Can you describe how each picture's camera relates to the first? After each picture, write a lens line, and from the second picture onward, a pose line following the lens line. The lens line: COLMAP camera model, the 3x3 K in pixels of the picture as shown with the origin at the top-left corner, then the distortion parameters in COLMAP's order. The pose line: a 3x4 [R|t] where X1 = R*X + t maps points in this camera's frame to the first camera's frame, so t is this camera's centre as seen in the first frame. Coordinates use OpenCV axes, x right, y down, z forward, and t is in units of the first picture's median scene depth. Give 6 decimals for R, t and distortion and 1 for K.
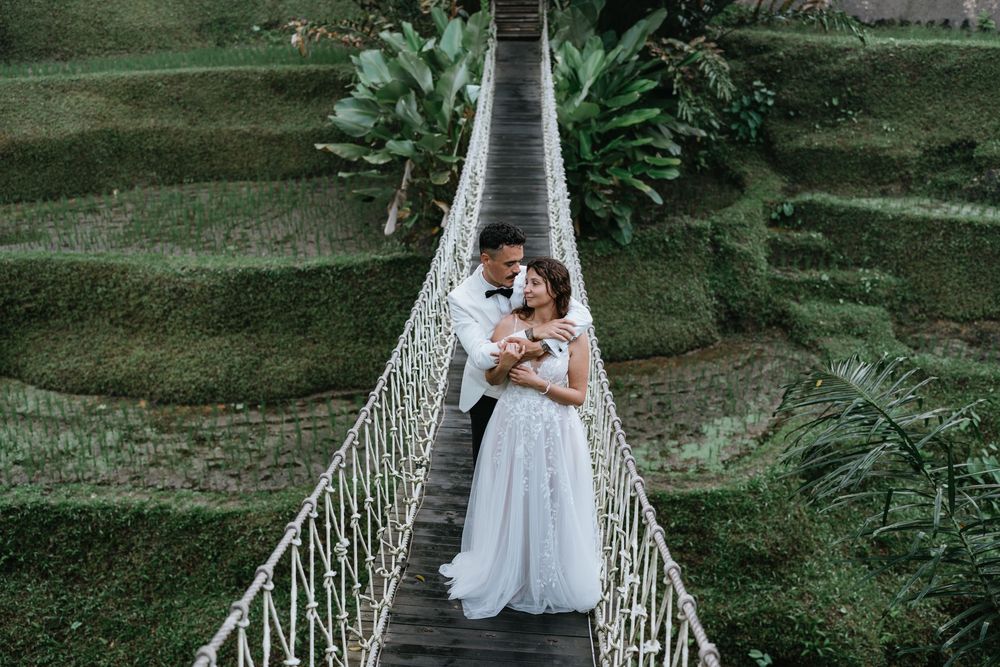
lens RADIAL K [[950.3, 0, 496.7], [0, 950.3, 317.9], [0, 0, 1]] dist [0.008641, 0.000964]
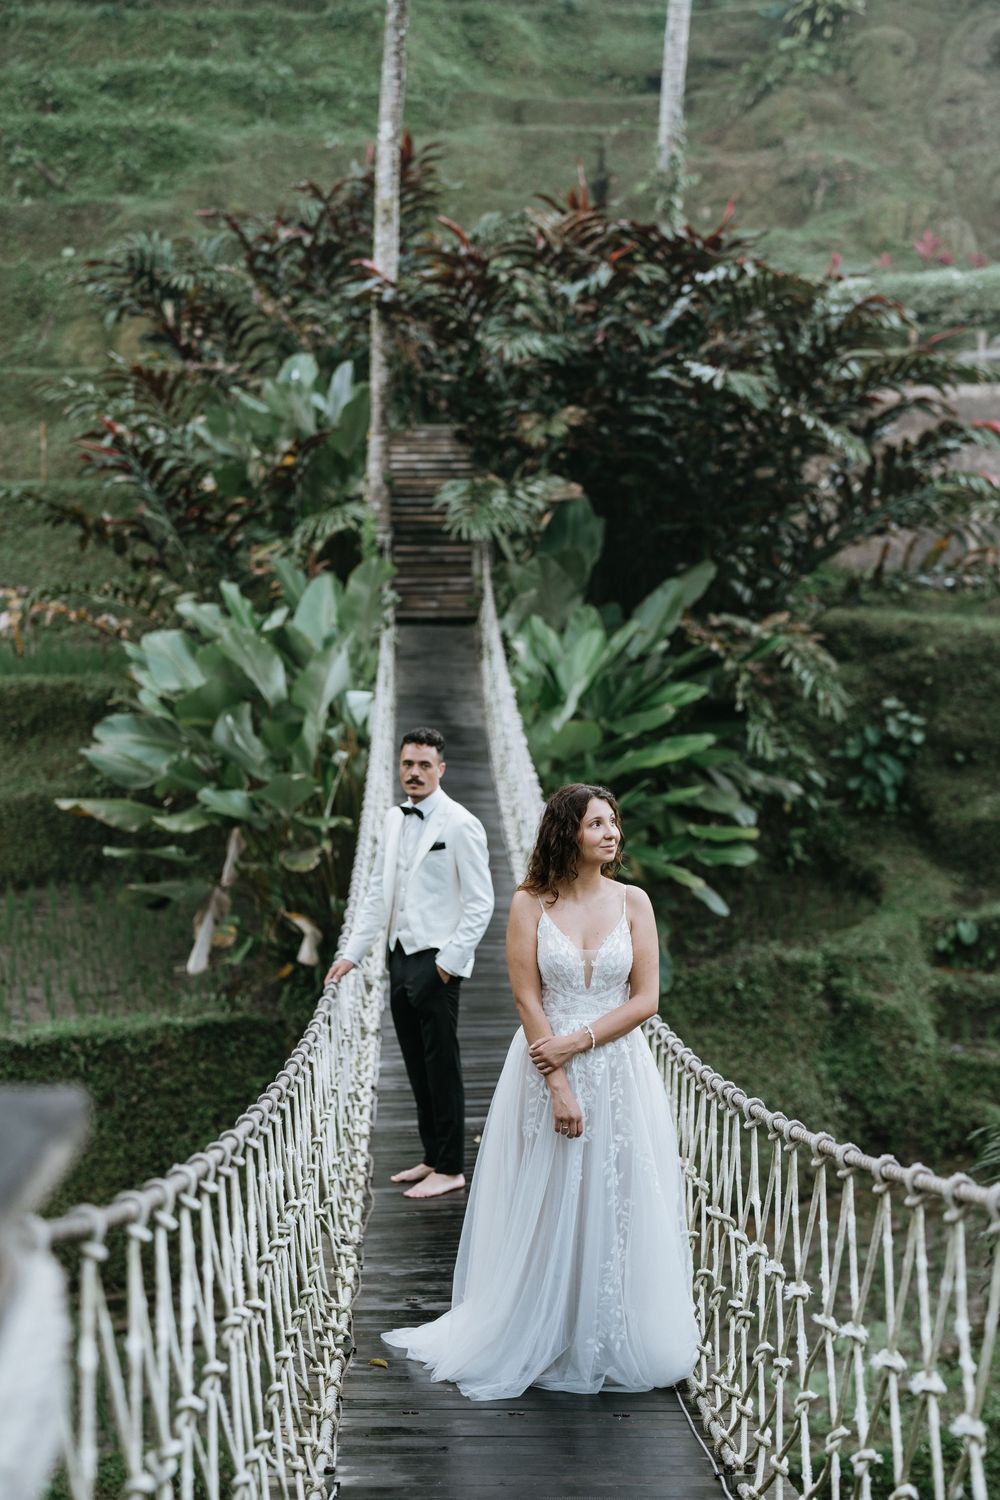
lens RADIAL K [[2041.5, 0, 498.4], [0, 2041.5, 733.1], [0, 0, 1]] dist [-0.154646, 1.042651]
pose [[0.997558, -0.007142, 0.069478, -0.024881], [0.024517, 0.967267, -0.252573, 0.058787], [-0.065400, 0.253659, 0.965080, -0.078707]]
